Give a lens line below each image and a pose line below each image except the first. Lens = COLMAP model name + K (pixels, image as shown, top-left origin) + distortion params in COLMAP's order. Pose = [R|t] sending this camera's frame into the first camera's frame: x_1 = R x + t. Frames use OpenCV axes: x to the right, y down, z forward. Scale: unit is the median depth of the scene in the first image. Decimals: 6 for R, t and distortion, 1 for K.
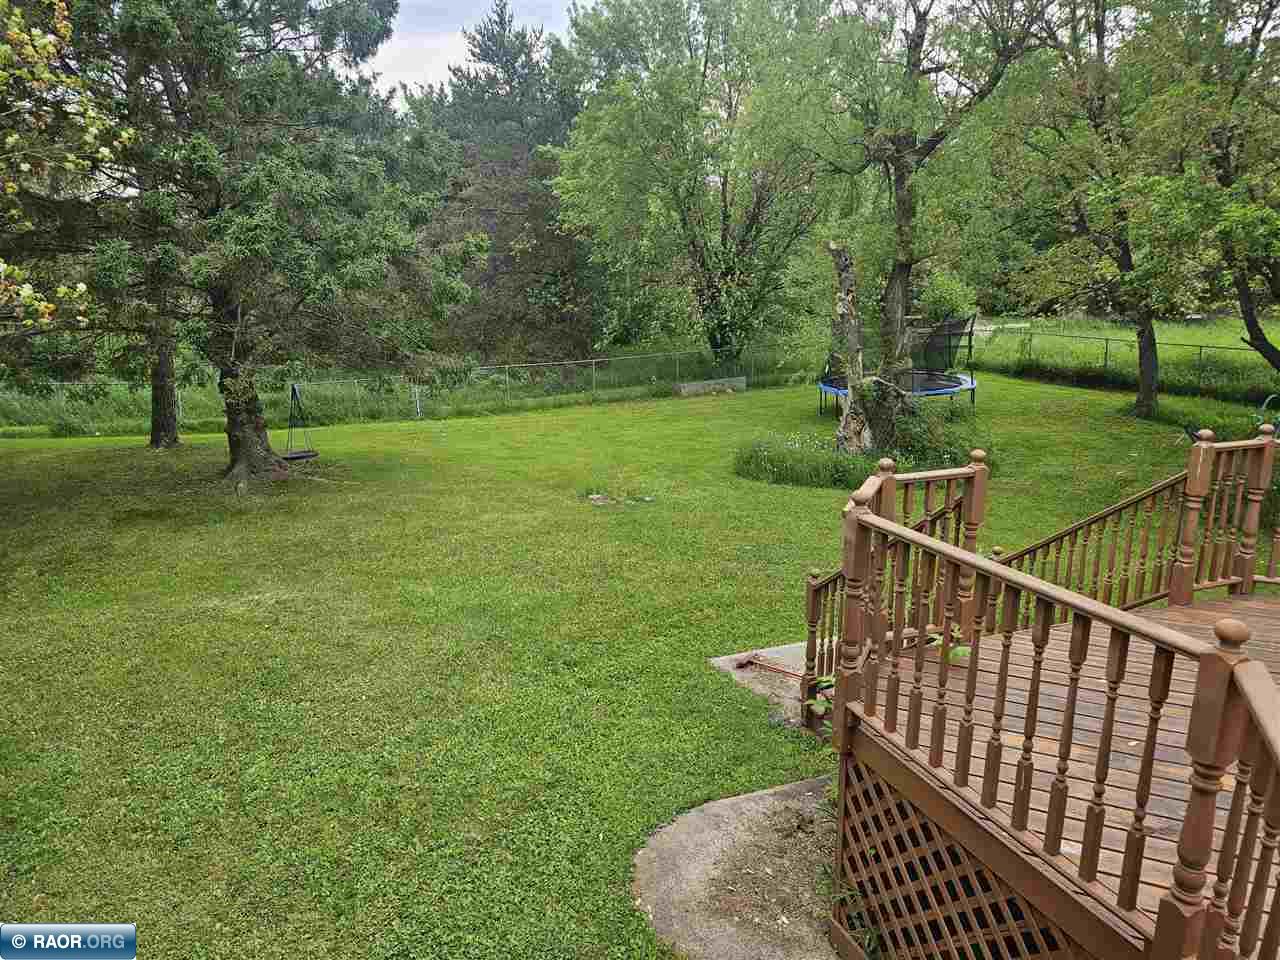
lens RADIAL K [[853.4, 0, 636.9], [0, 853.4, 489.1], [0, 0, 1]] dist [0.068054, -0.052576]
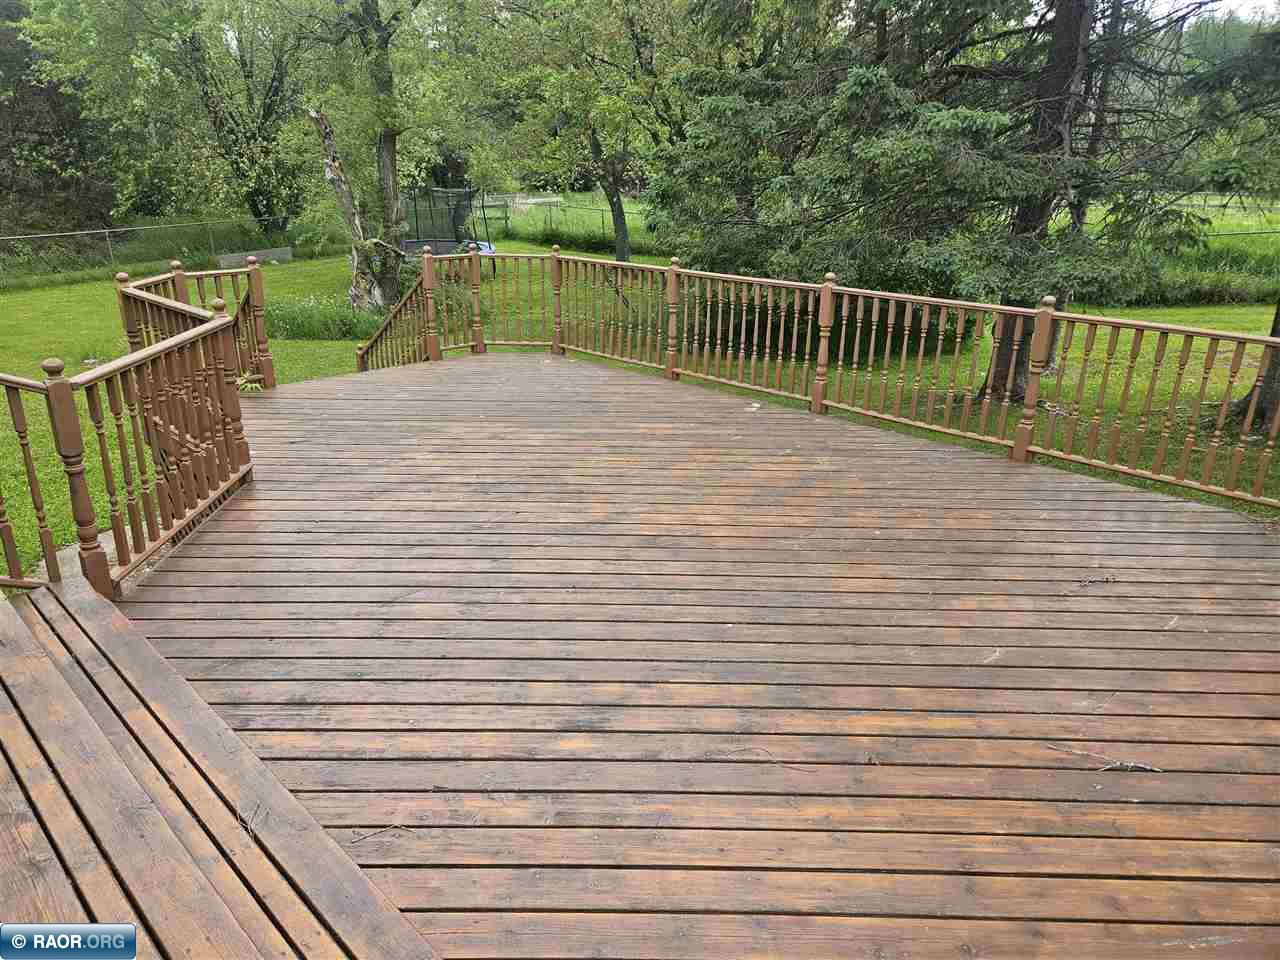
lens RADIAL K [[853.4, 0, 636.9], [0, 853.4, 481.3], [0, 0, 1]] dist [0.068054, -0.052576]
pose [[0.906525, -0.130370, 0.401518, 0.073833], [0.079602, 0.986847, 0.140700, 0.039829], [-0.414580, -0.095586, 0.904979, -0.152303]]
